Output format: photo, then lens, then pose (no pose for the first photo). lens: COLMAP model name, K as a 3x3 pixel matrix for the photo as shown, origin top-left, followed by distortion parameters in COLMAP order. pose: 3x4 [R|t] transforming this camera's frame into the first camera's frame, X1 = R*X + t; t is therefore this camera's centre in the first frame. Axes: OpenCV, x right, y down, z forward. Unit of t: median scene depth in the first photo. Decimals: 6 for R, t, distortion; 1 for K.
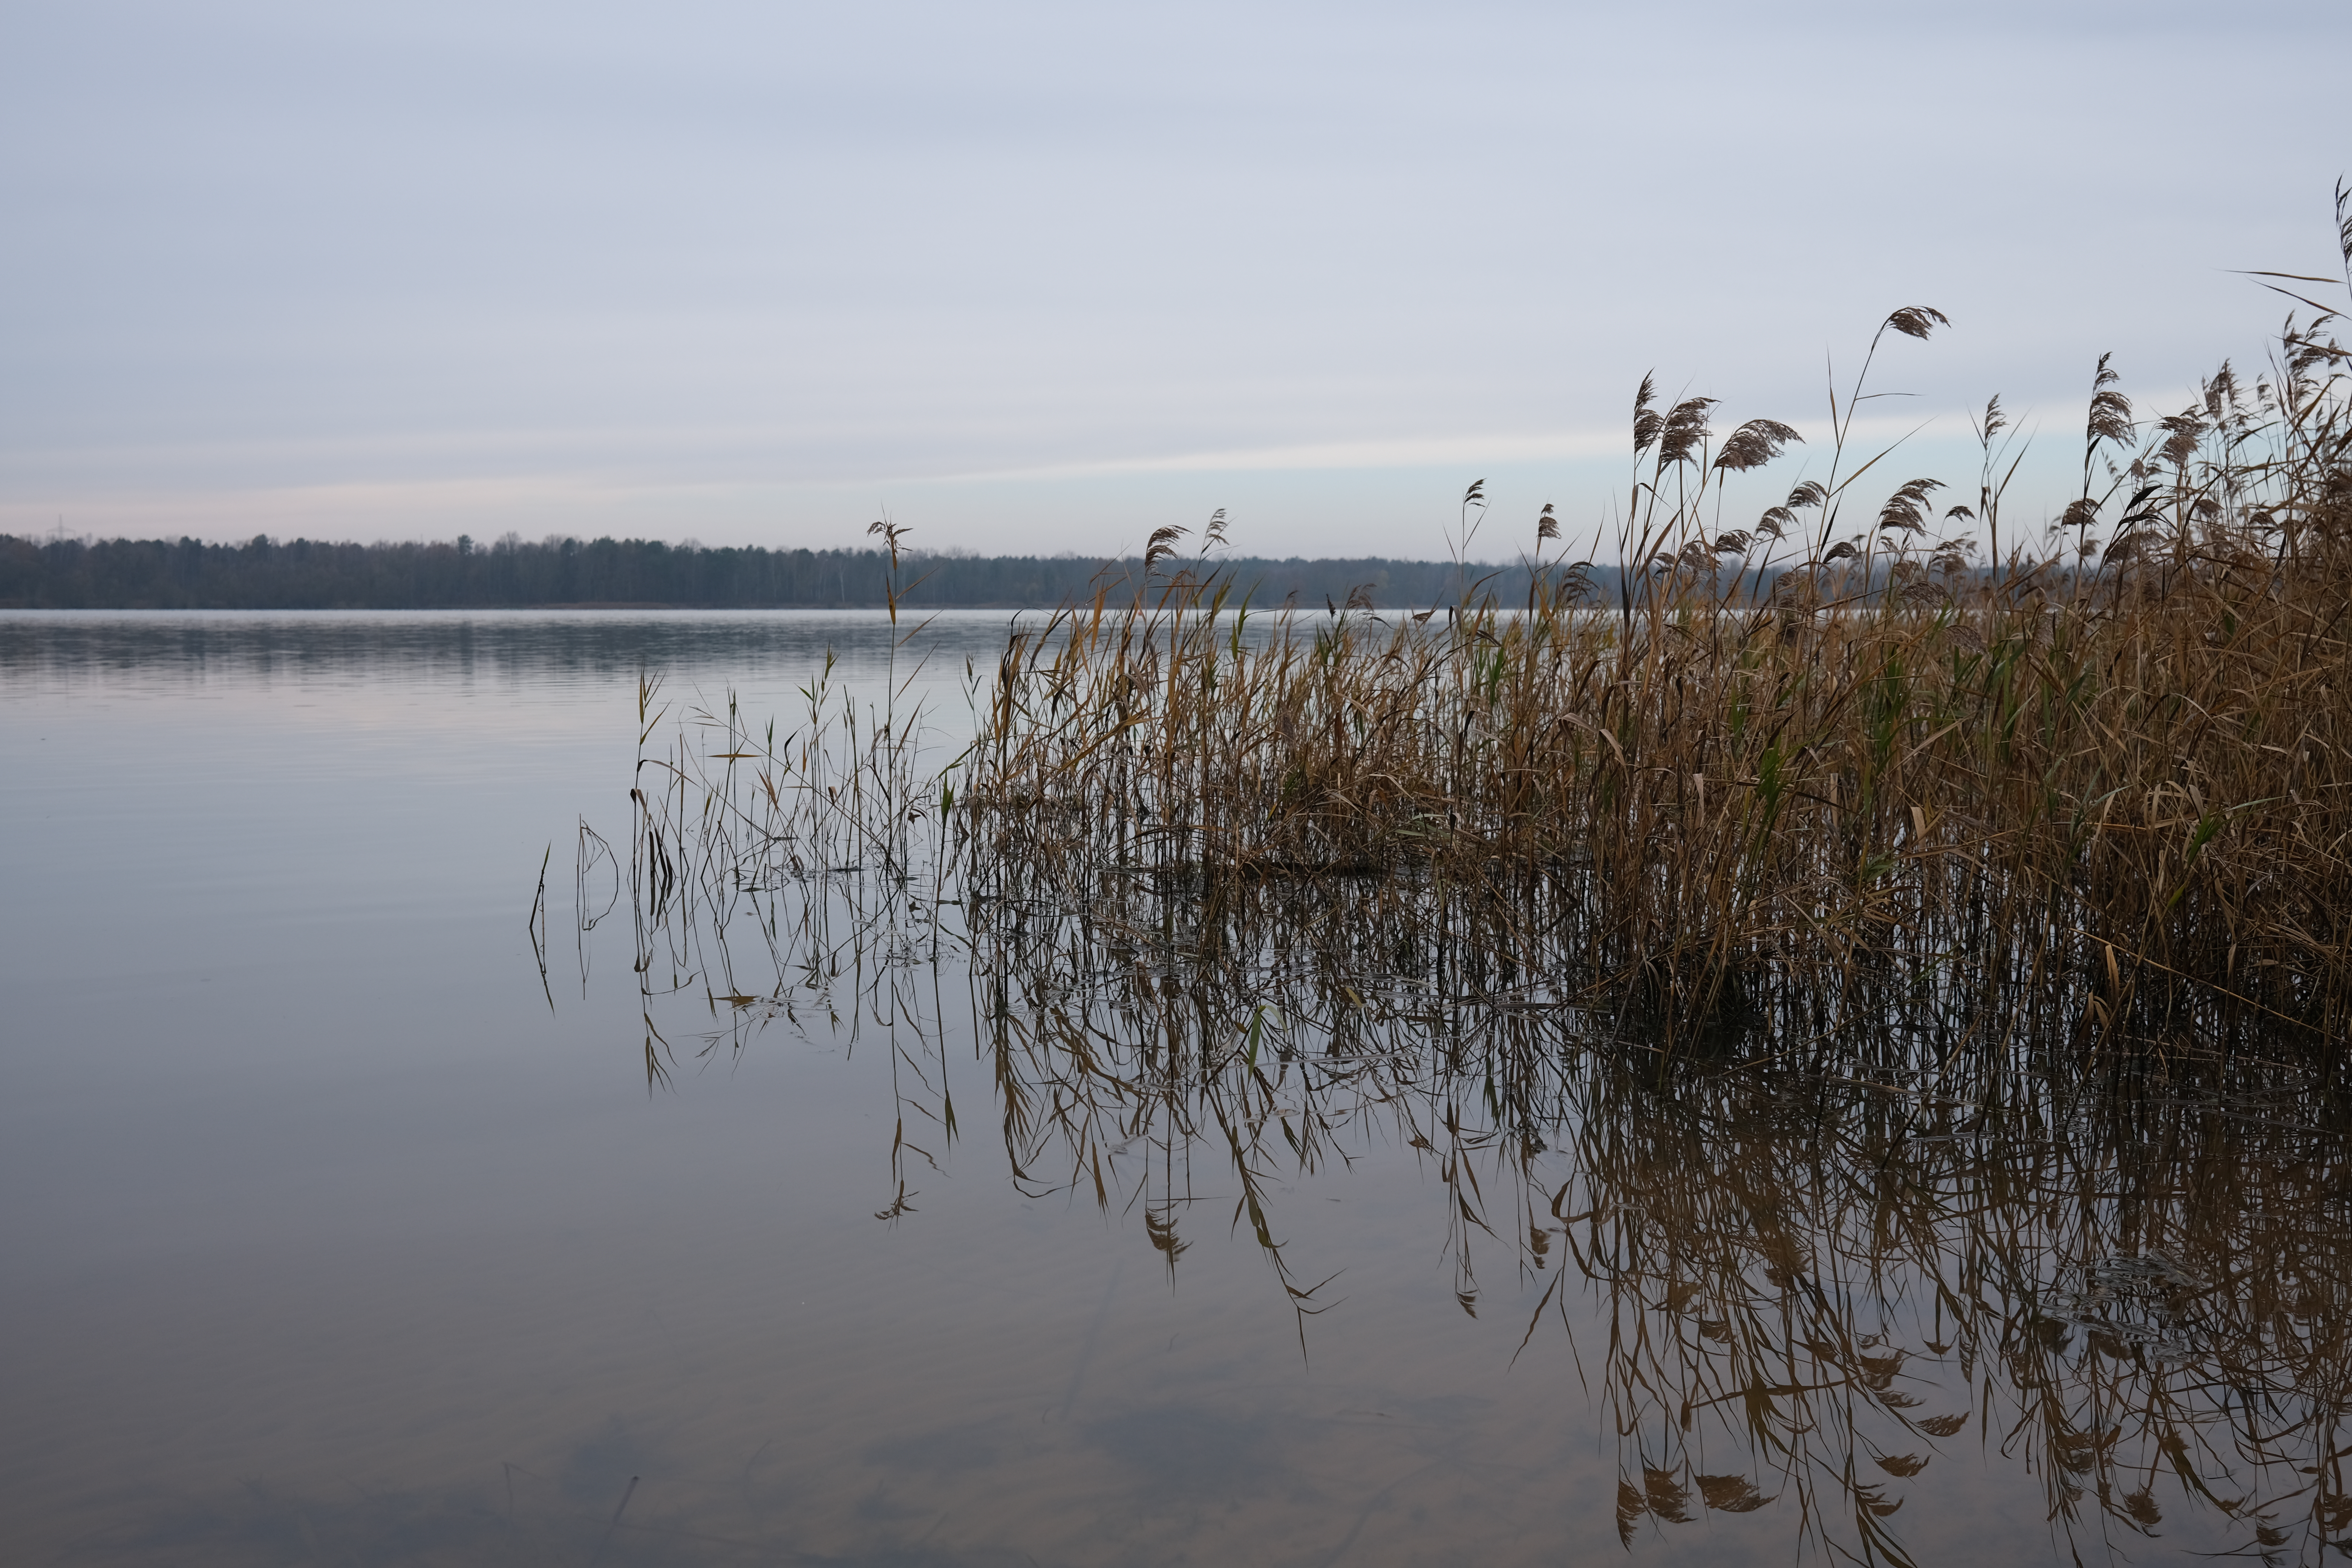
lens RADIAL K [[2345.9, 0, 1186.9], [0, 2345.9, 829.7], [0, 0, 1]] dist [-0.053470, 0.149101]
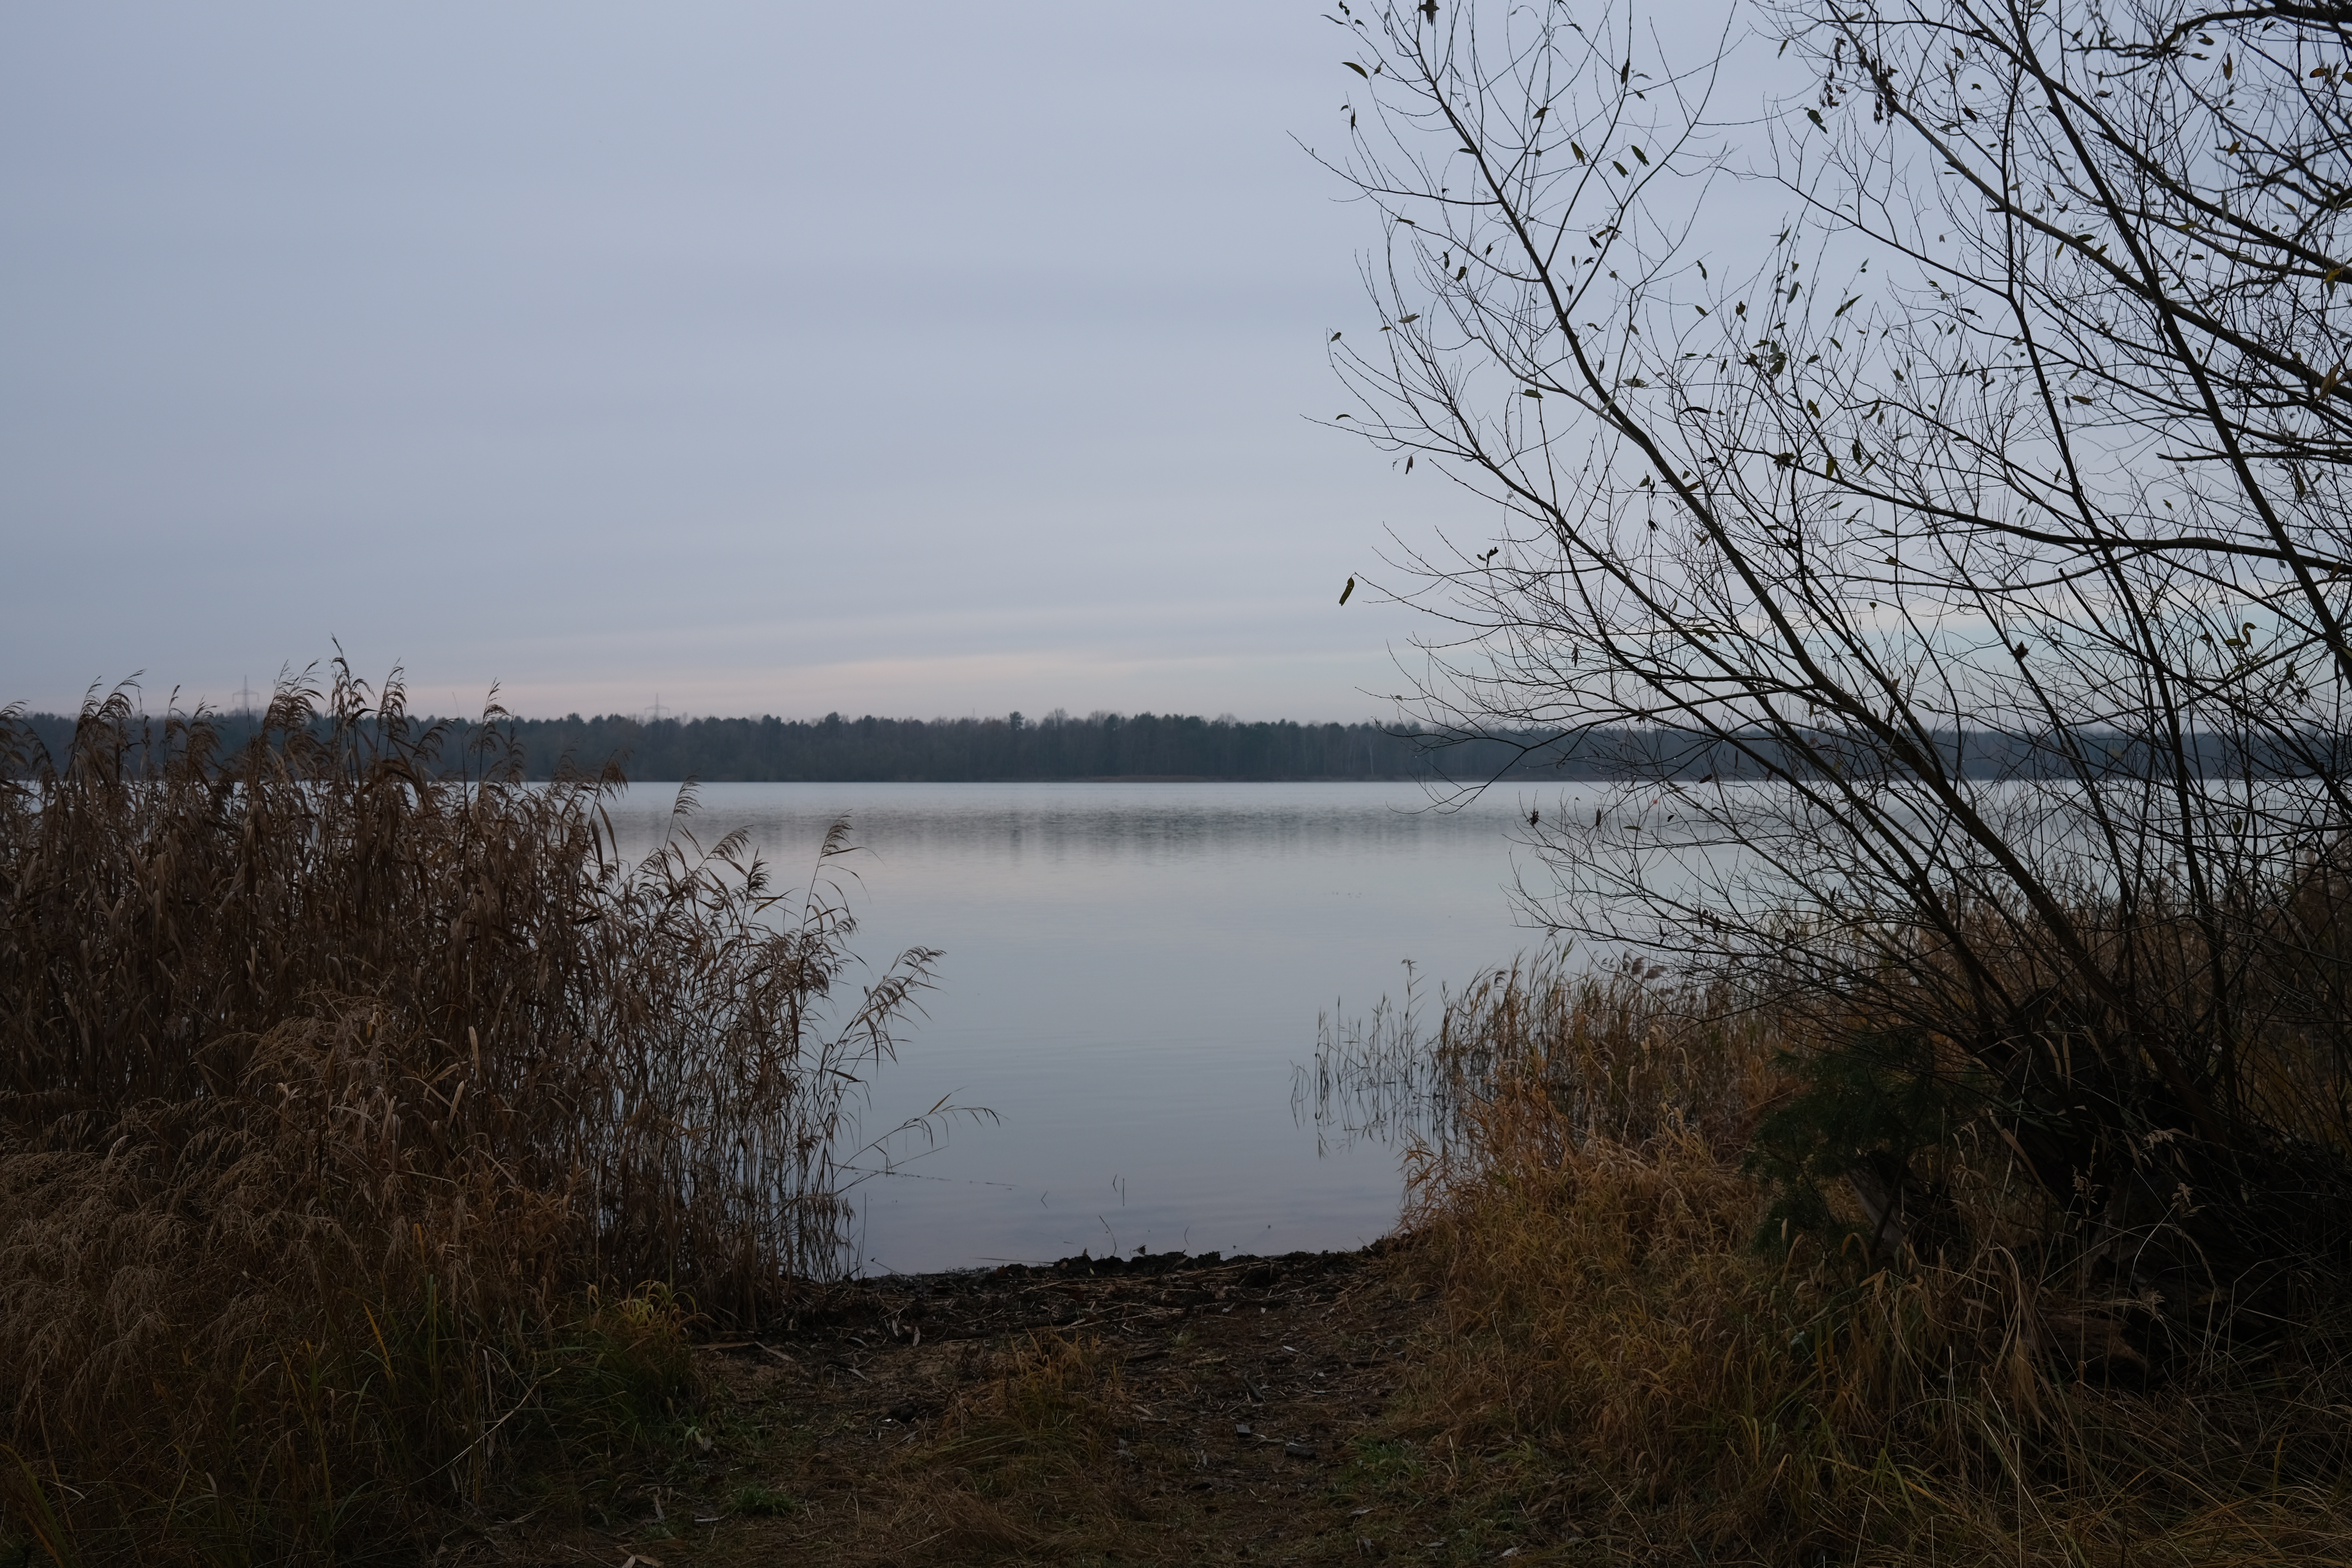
lens RADIAL K [[2345.9, 0, 1186.9], [0, 2345.9, 829.7], [0, 0, 1]] dist [-0.053470, 0.149101]
pose [[0.975073, 0.001125, -0.221882, 0.292917], [-0.016983, 0.997432, -0.069577, -0.107085], [0.221234, 0.071611, 0.972588, -2.209180]]
